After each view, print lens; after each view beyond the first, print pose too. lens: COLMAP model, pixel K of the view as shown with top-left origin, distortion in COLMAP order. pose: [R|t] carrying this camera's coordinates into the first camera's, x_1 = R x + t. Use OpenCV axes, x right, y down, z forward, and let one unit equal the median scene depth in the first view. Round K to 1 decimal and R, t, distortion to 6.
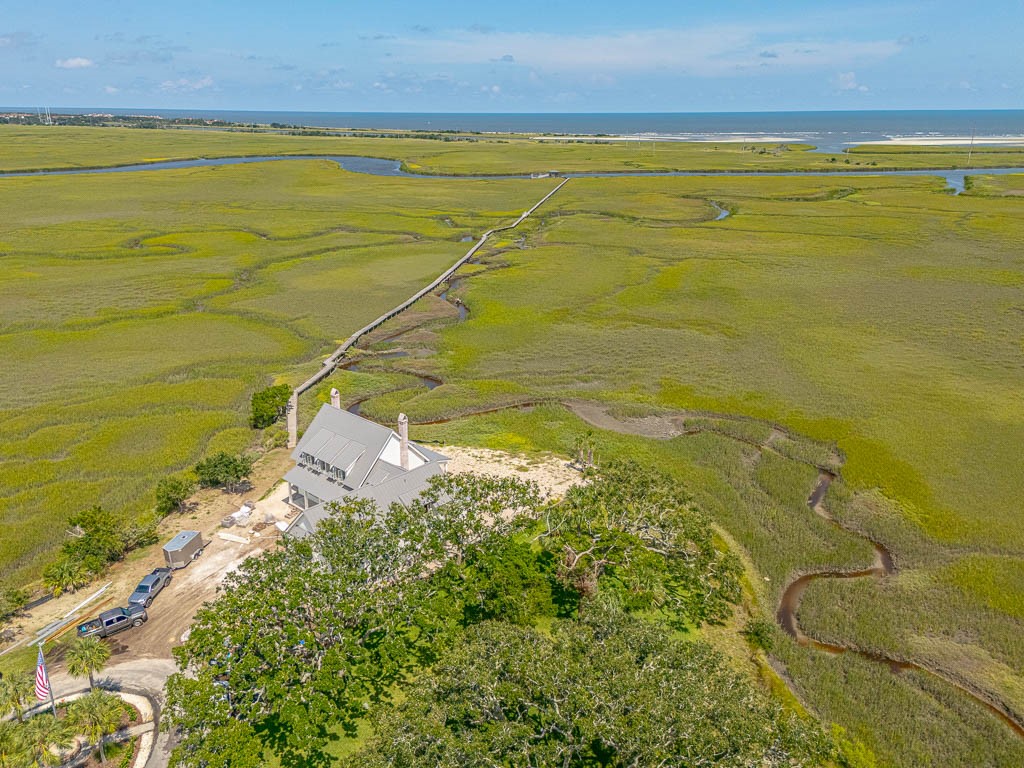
lens RADIAL K [[775.2, 0, 482.3], [0, 775.2, 419.3], [0, 0, 1]] dist [0.107659, -0.098490]
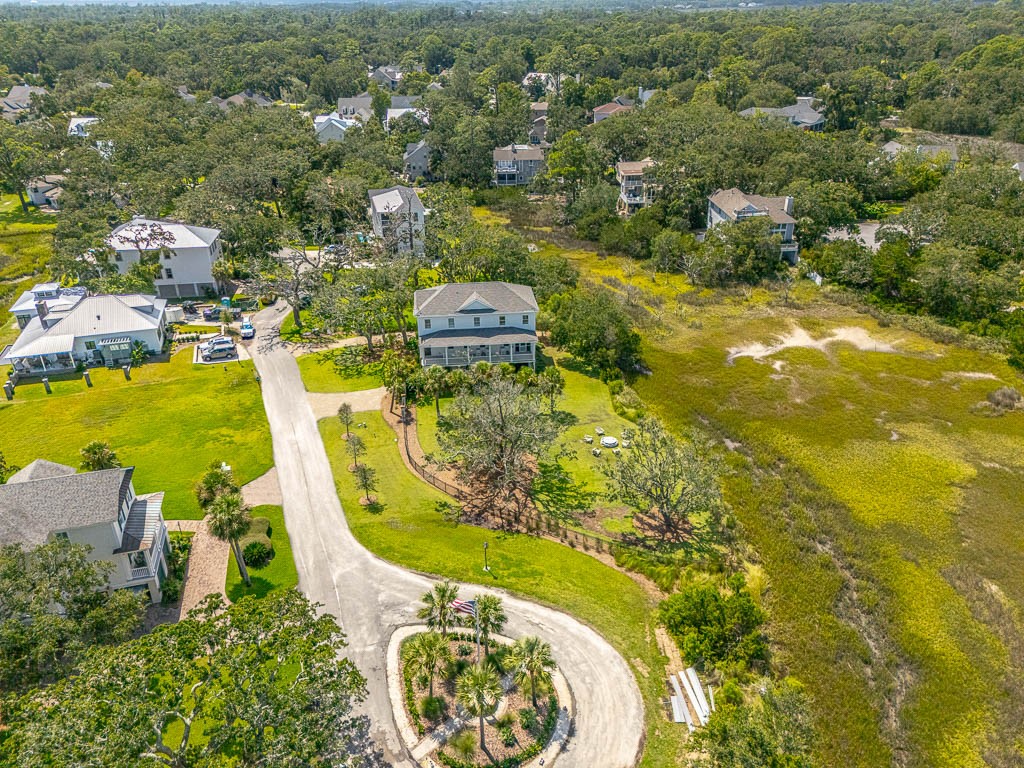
lens RADIAL K [[747.6, 0, 509.5], [0, 747.6, 384.0], [0, 0, 1]] dist [0.109730, -0.093451]
pose [[-0.965858, 0.127842, -0.225333, -0.062635], [-0.083002, 0.671224, 0.736593, -0.085904], [0.245416, 0.730147, -0.637696, 0.208929]]
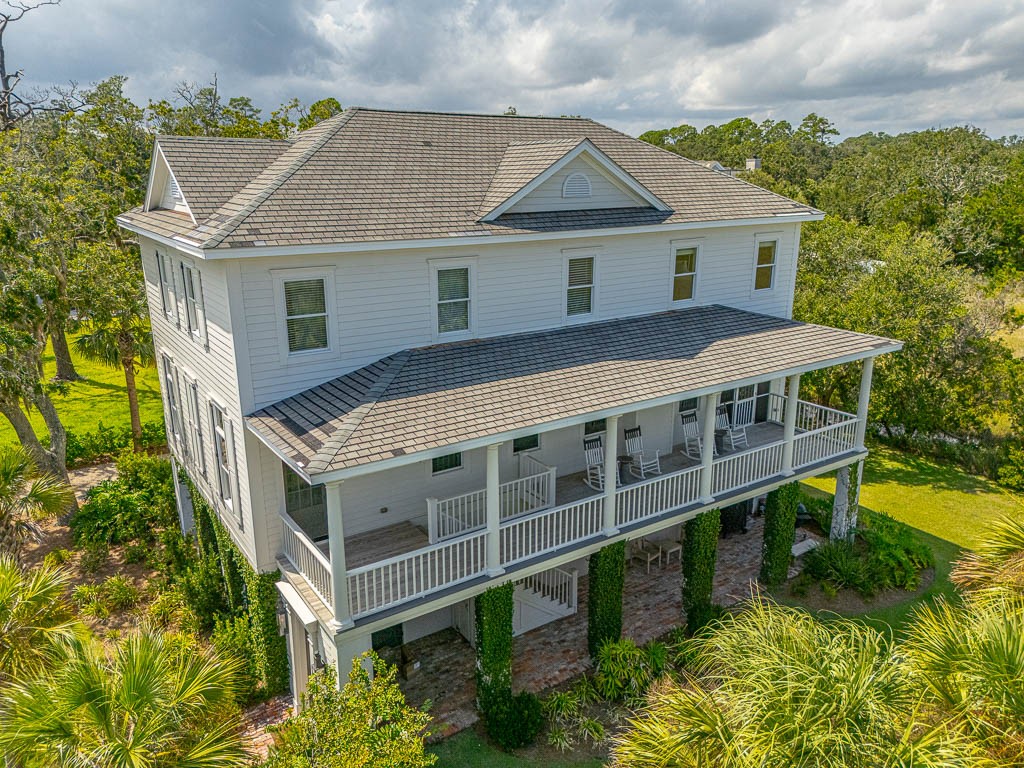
lens RADIAL K [[747.6, 0, 509.5], [0, 747.6, 384.0], [0, 0, 1]] dist [0.109730, -0.093451]
pose [[-0.726813, 0.189745, -0.660106, -0.079197], [-0.247183, 0.824425, 0.509140, 0.079999], [0.640815, 0.533216, -0.552301, 0.044913]]
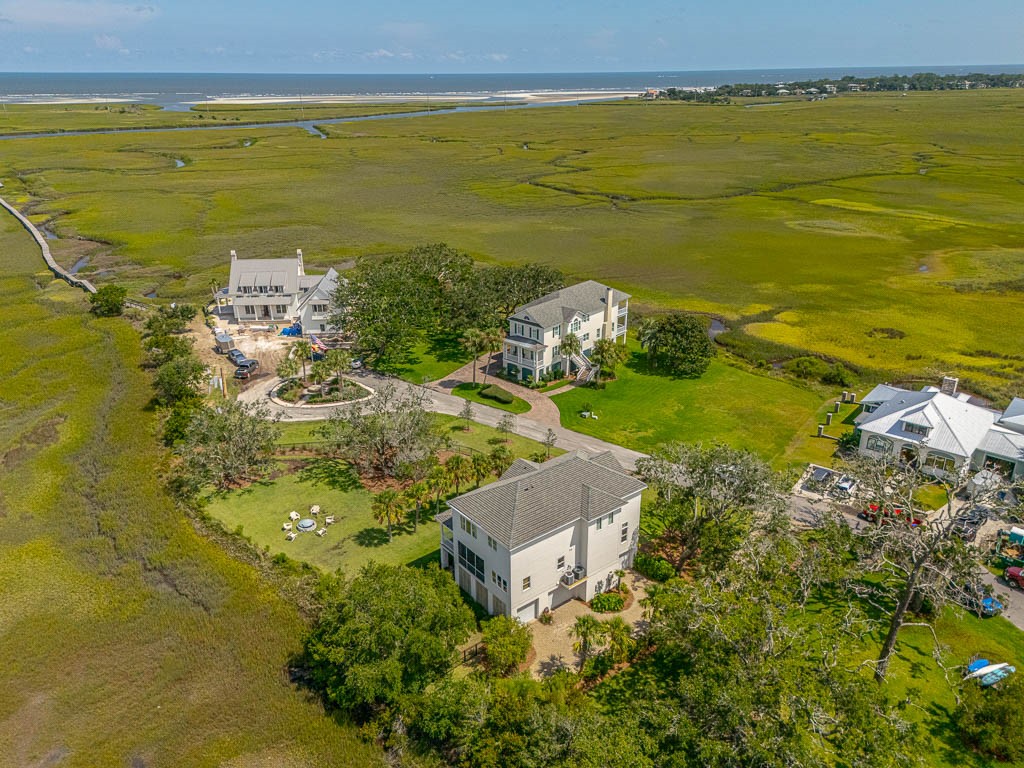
lens RADIAL K [[747.6, 0, 509.5], [0, 747.6, 384.0], [0, 0, 1]] dist [0.109730, -0.093451]
pose [[0.669765, -0.289235, 0.683928, -0.243180], [0.279337, 0.951509, 0.128843, 0.045760], [-0.688030, 0.104752, 0.718082, -0.123971]]
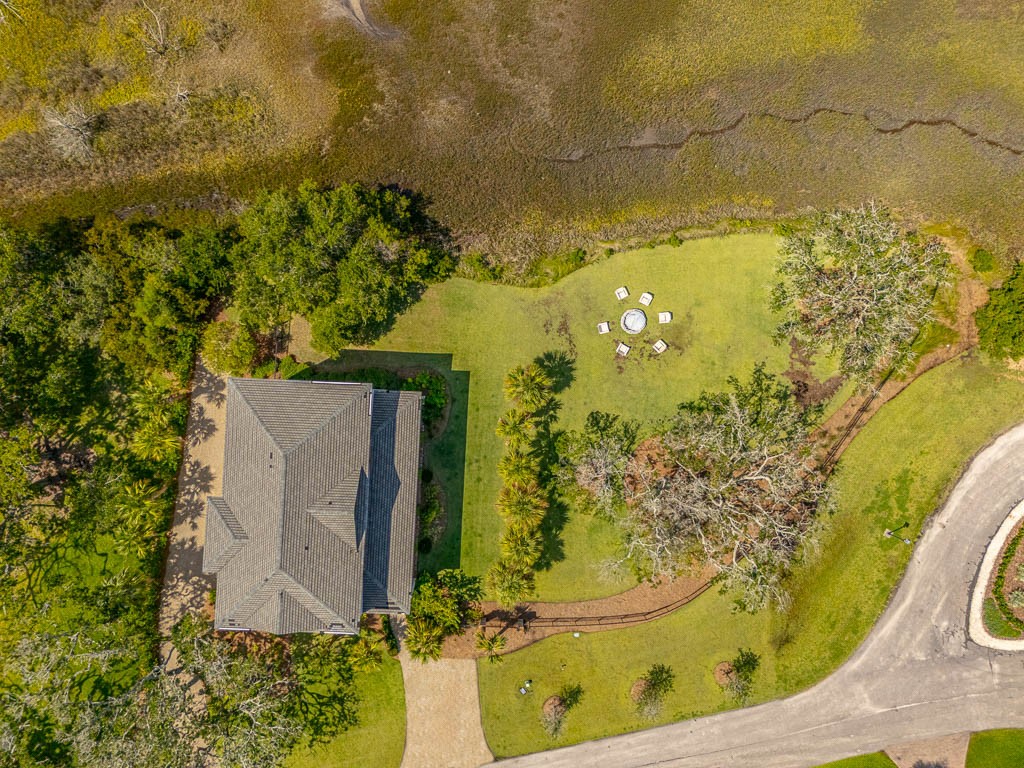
lens RADIAL K [[747.6, 0, 509.5], [0, 747.6, 384.0], [0, 0, 1]] dist [0.109730, -0.093451]
pose [[0.124646, 0.992178, -0.006855, -0.132589], [-0.350266, 0.050465, 0.935290, -0.042838], [0.928319, -0.114180, 0.353817, -0.003103]]
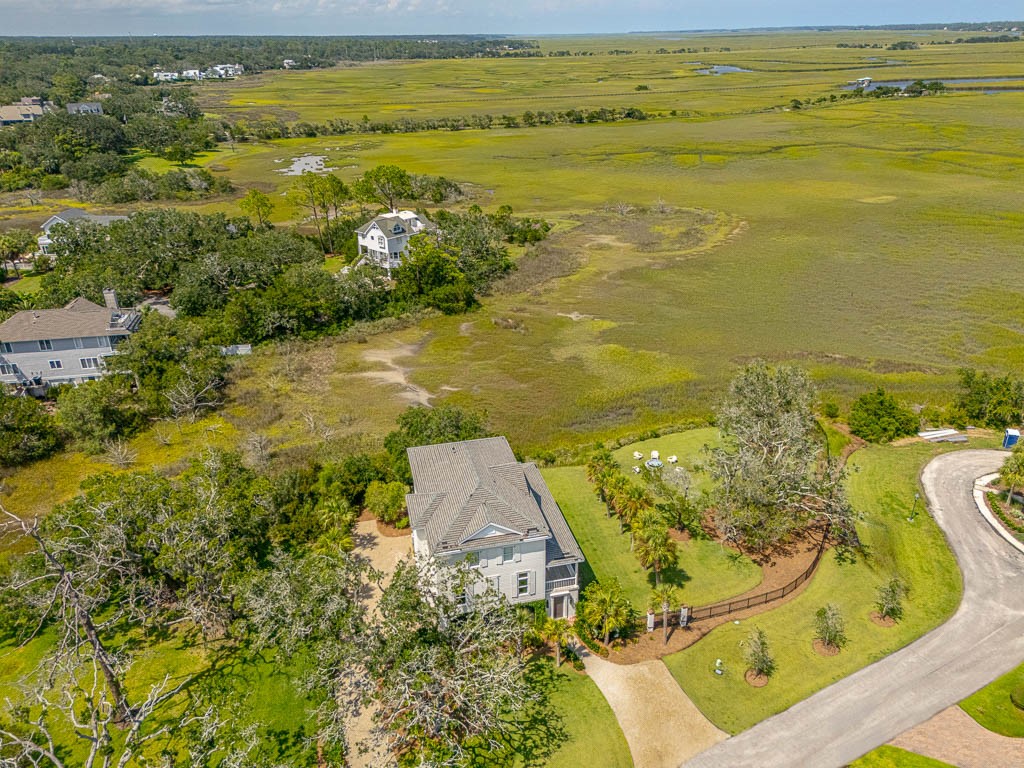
lens RADIAL K [[747.6, 0, 509.5], [0, 747.6, 384.0], [0, 0, 1]] dist [0.109730, -0.093451]
pose [[0.388939, 0.378356, -0.839984, 0.023553], [-0.322571, 0.909986, 0.260527, 0.028594], [0.862945, 0.169625, 0.475976, -0.072694]]
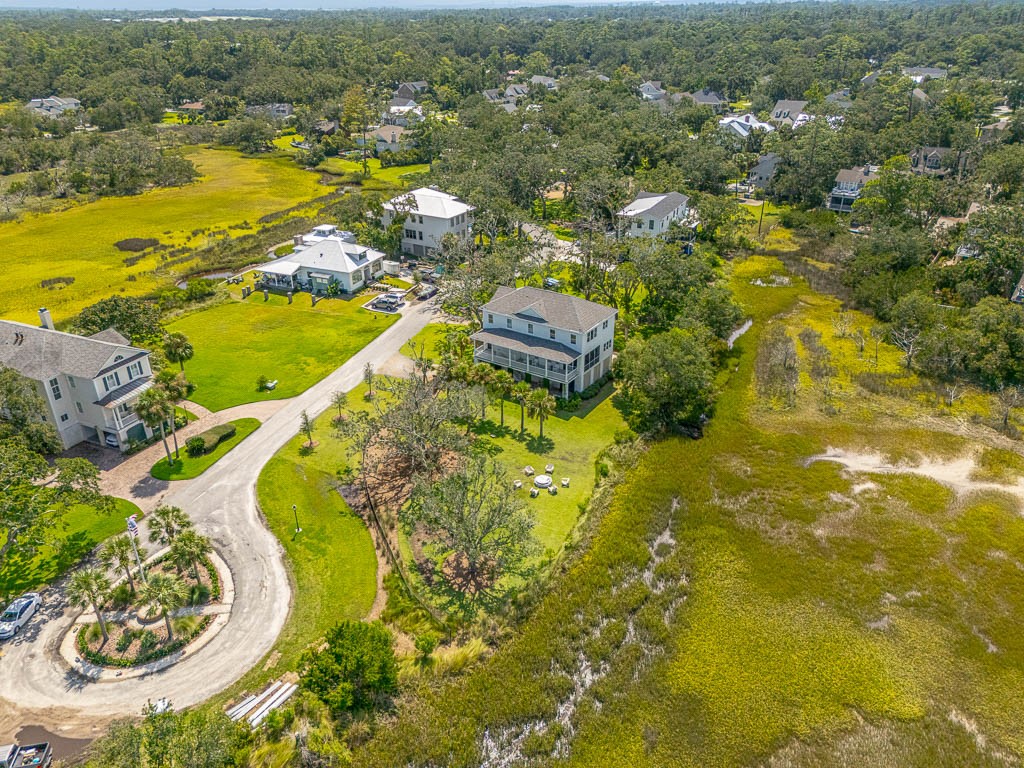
lens RADIAL K [[747.6, 0, 509.5], [0, 747.6, 384.0], [0, 0, 1]] dist [0.109730, -0.093451]
pose [[-0.906590, -0.179071, 0.382135, -0.213075], [0.165537, 0.682040, 0.712333, -0.079487], [-0.388190, 0.709052, -0.588689, 0.192057]]
